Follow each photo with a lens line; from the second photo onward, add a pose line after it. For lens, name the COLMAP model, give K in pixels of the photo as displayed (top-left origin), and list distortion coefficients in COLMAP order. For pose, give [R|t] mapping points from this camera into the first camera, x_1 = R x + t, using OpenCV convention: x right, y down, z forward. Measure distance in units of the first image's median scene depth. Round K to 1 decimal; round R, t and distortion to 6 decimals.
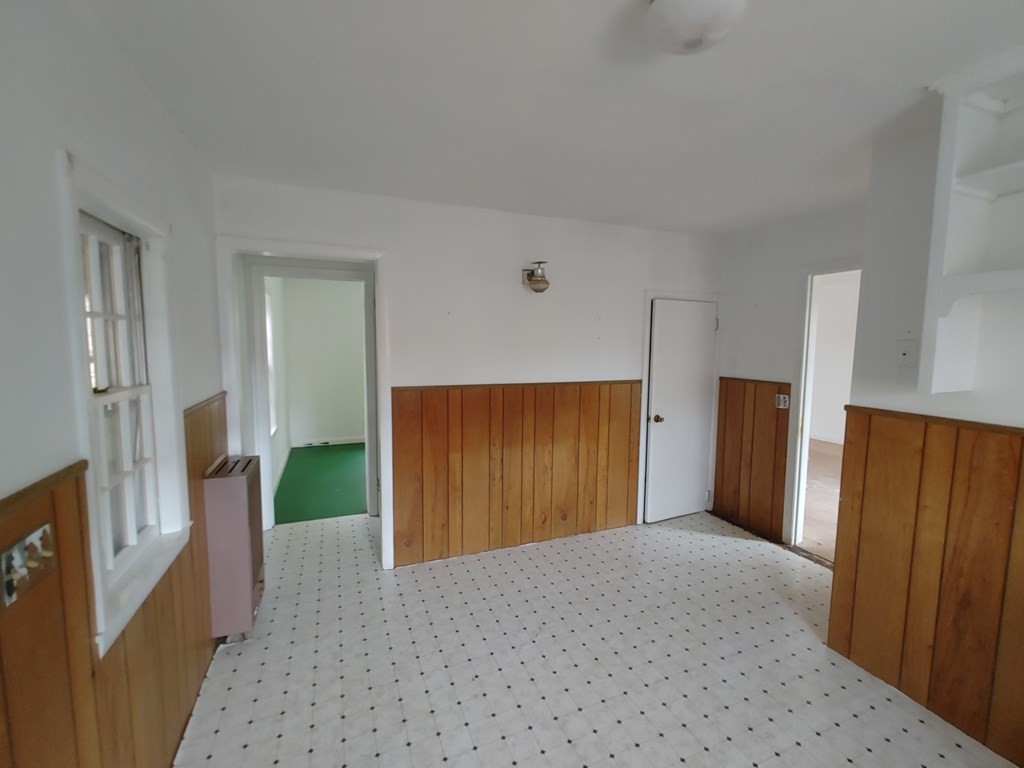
lens RADIAL K [[446.4, 0, 512.0], [0, 446.4, 384.0], [0, 0, 1]] dist [0.000070, 0.000512]
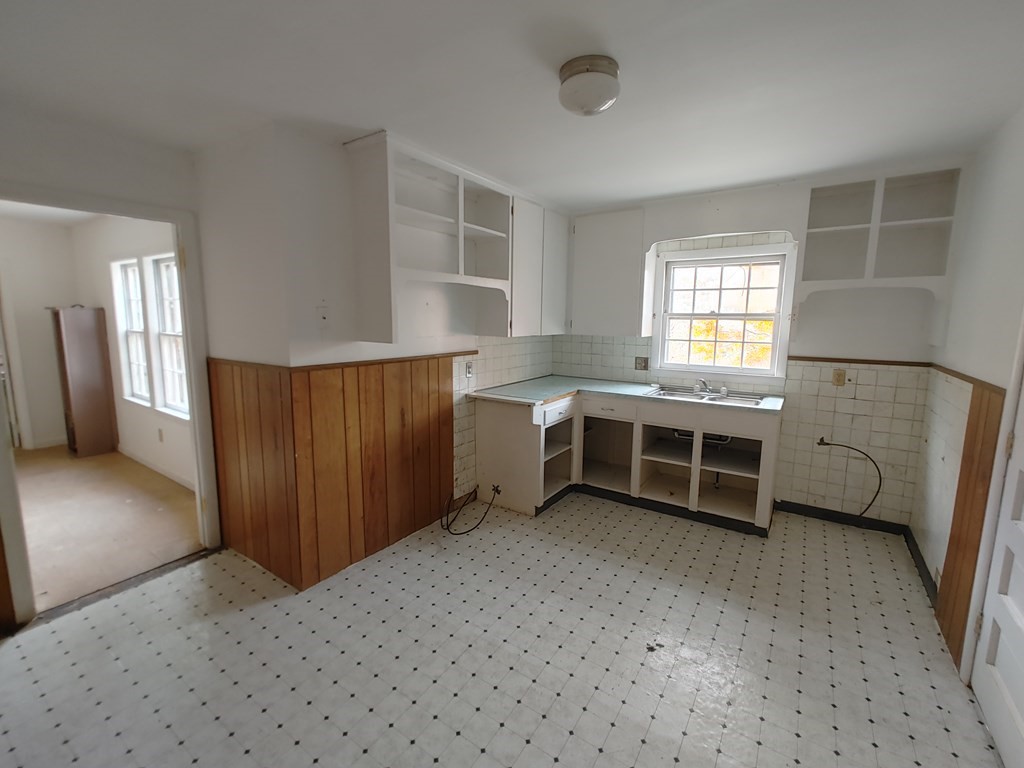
lens RADIAL K [[446.4, 0, 512.0], [0, 446.4, 384.0], [0, 0, 1]] dist [0.000070, 0.000512]
pose [[-0.571996, -0.133312, 0.809351, -0.473414], [0.066491, 0.975922, 0.207740, -0.113473], [-0.817557, 0.172641, -0.549359, 1.323037]]
